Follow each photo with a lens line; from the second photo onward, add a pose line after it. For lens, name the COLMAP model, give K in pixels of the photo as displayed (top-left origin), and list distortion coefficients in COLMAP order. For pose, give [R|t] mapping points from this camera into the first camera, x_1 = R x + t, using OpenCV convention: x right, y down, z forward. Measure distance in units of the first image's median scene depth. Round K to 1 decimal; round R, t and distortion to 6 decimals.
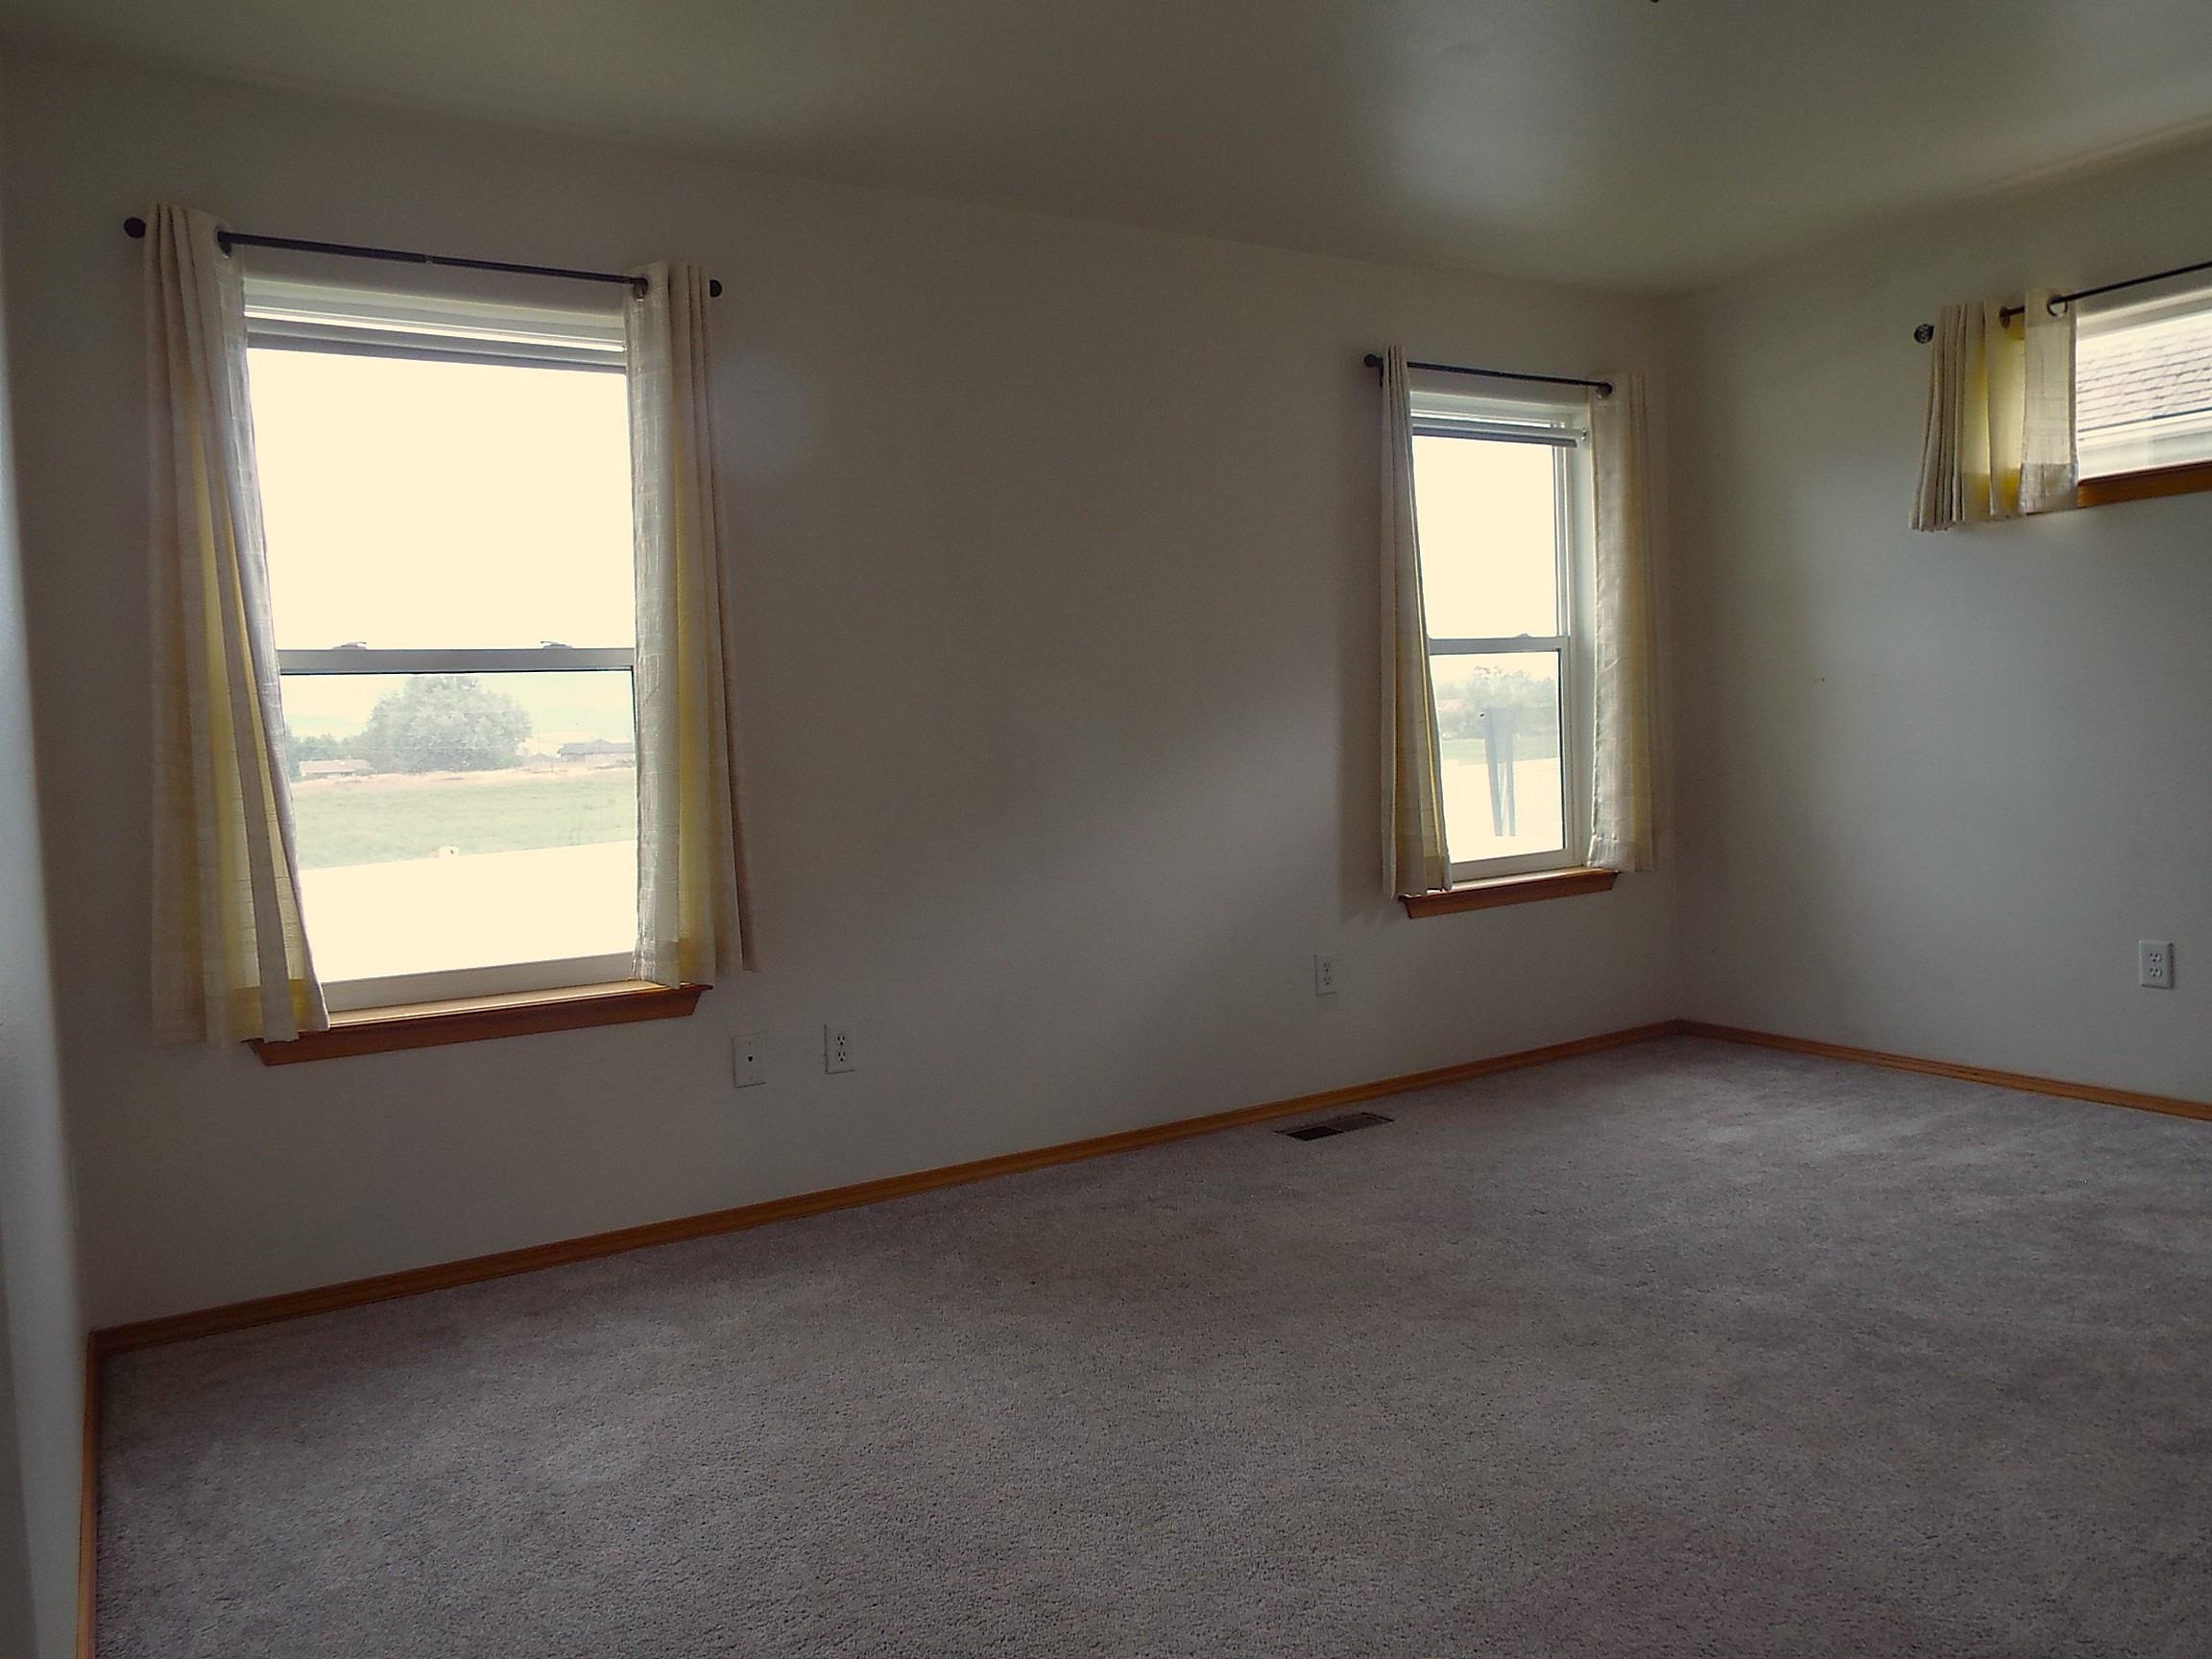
lens RADIAL K [[1632.9, 0, 1106.0], [0, 1632.9, 829.5], [0, 0, 1]] dist [-0.003185, 0.008723]
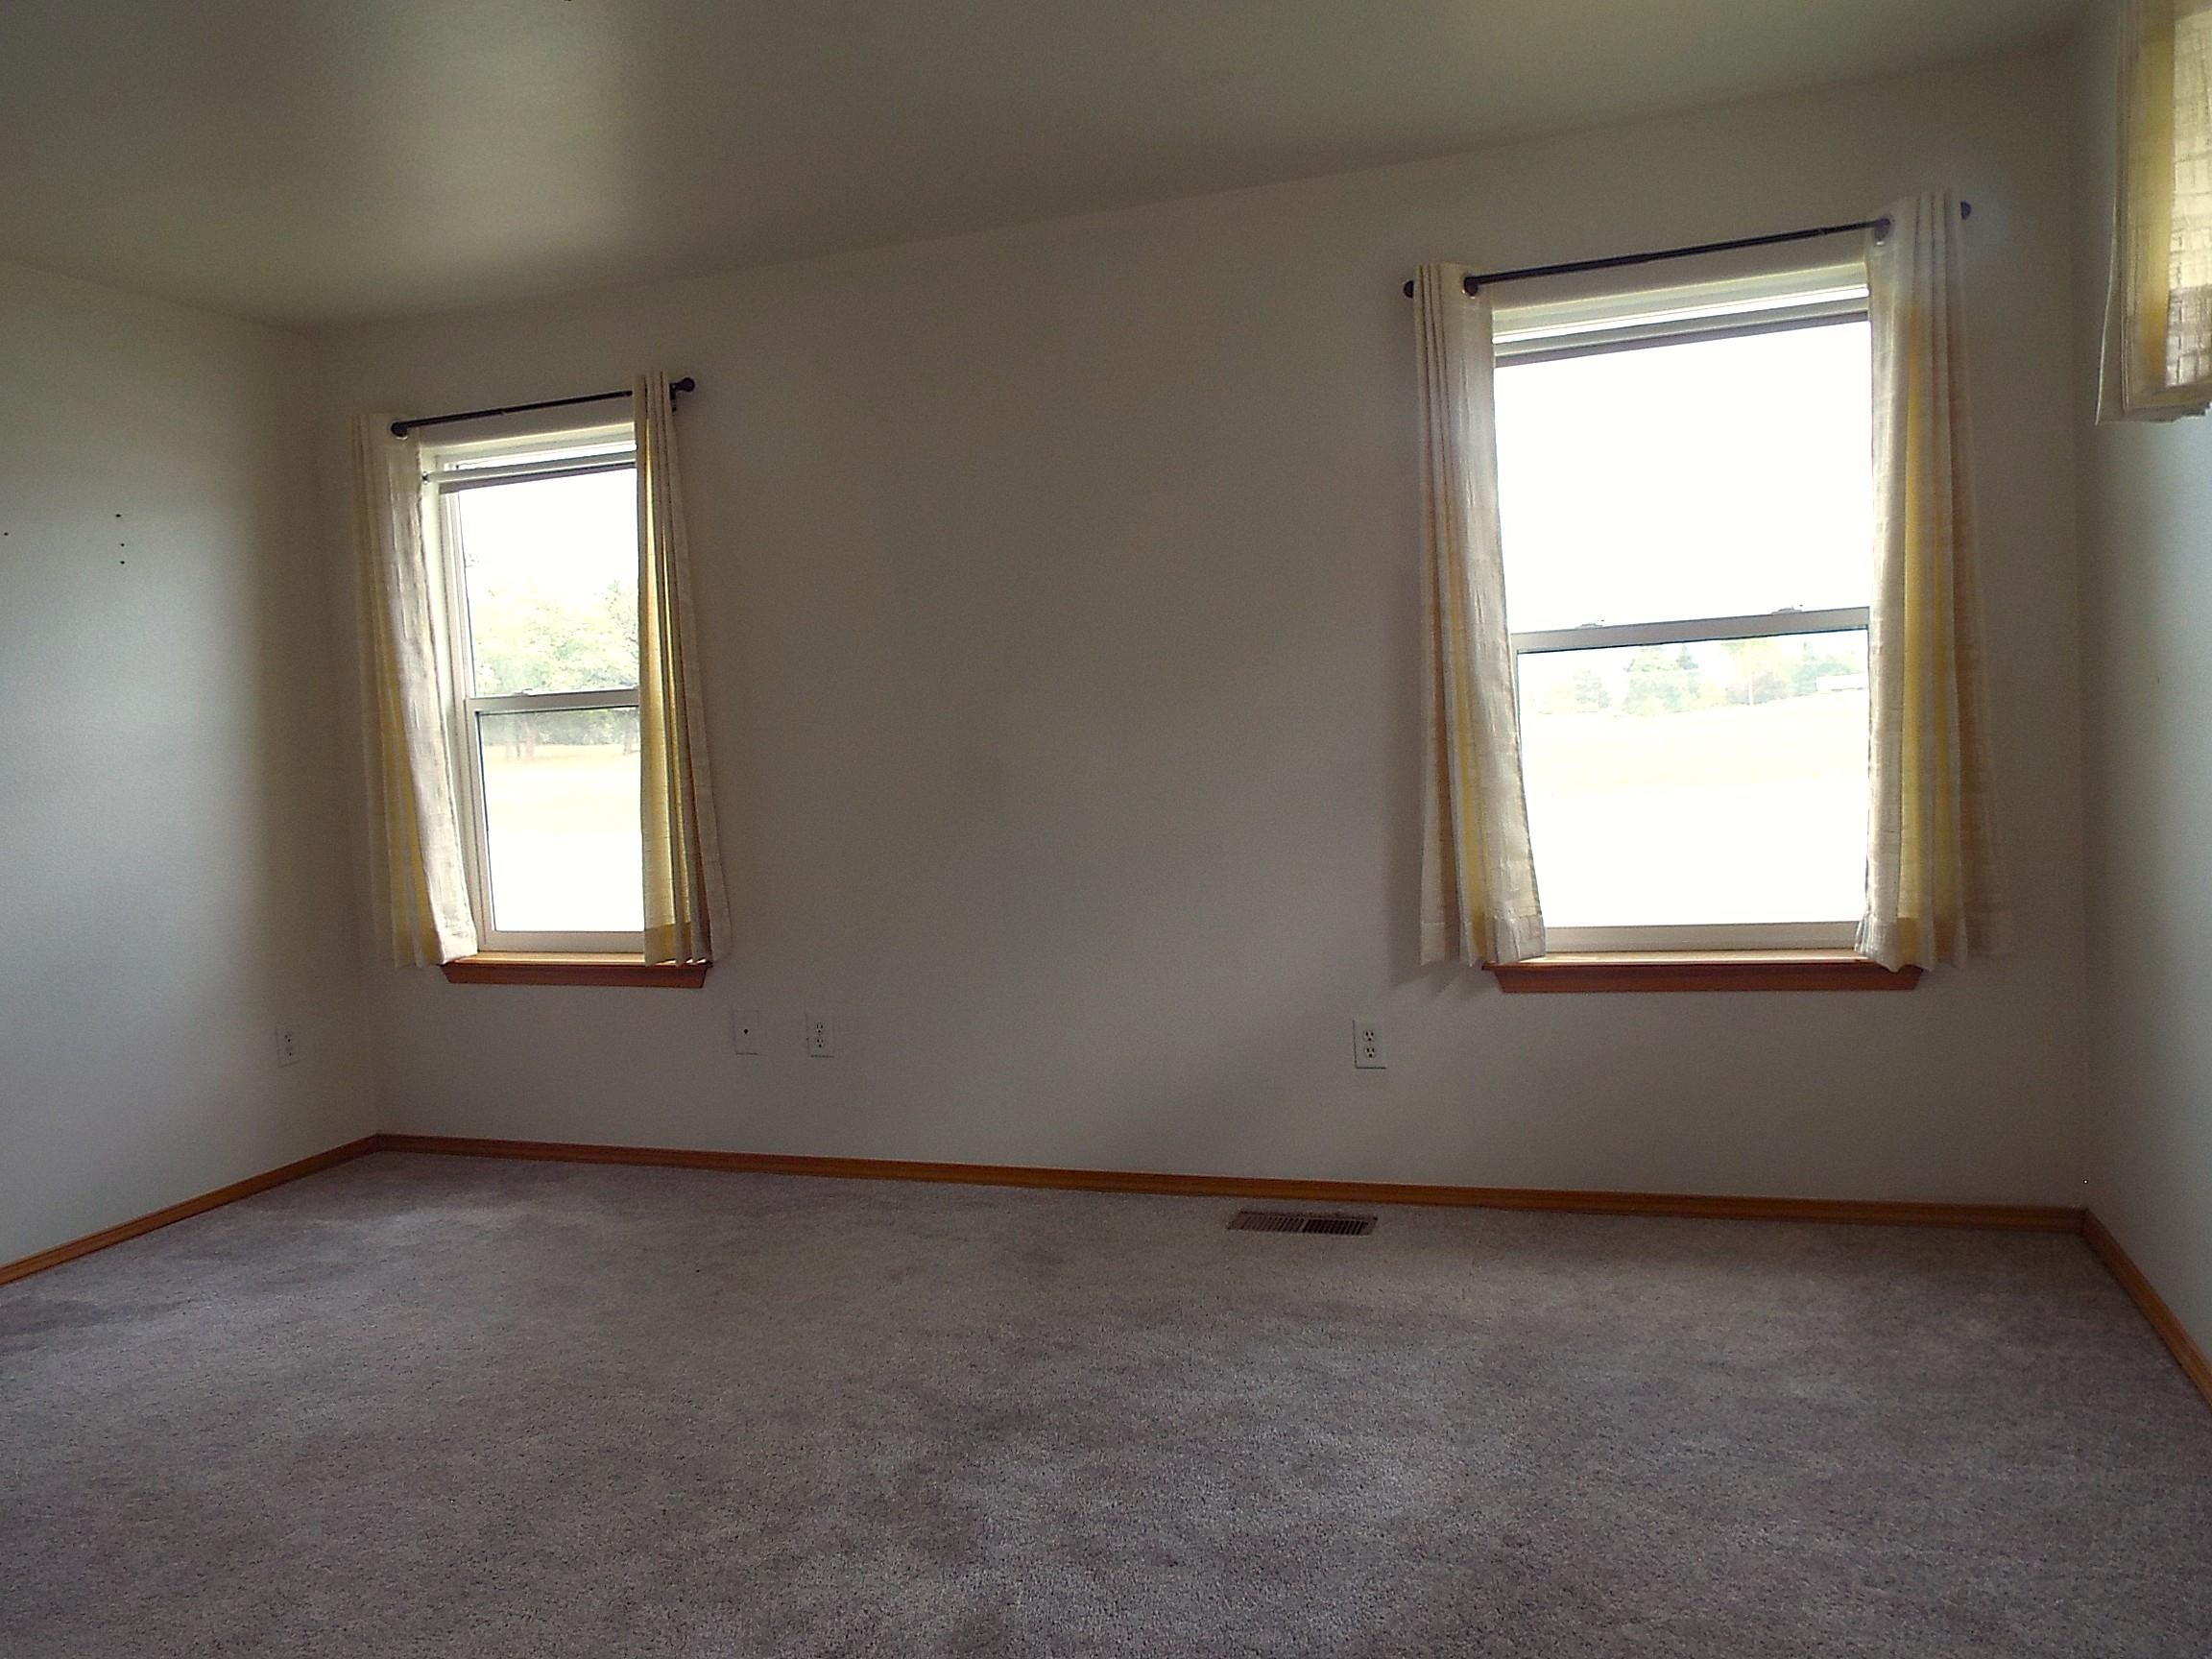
lens RADIAL K [[1520.5, 0, 1107.3], [0, 1520.5, 853.3], [0, 0, 1]] dist [-0.004075, -0.001079]
pose [[0.641408, 0.067308, -0.764241, 0.626251], [-0.029990, 0.997582, 0.062689, -0.052659], [0.766613, -0.017290, 0.641876, 0.393886]]
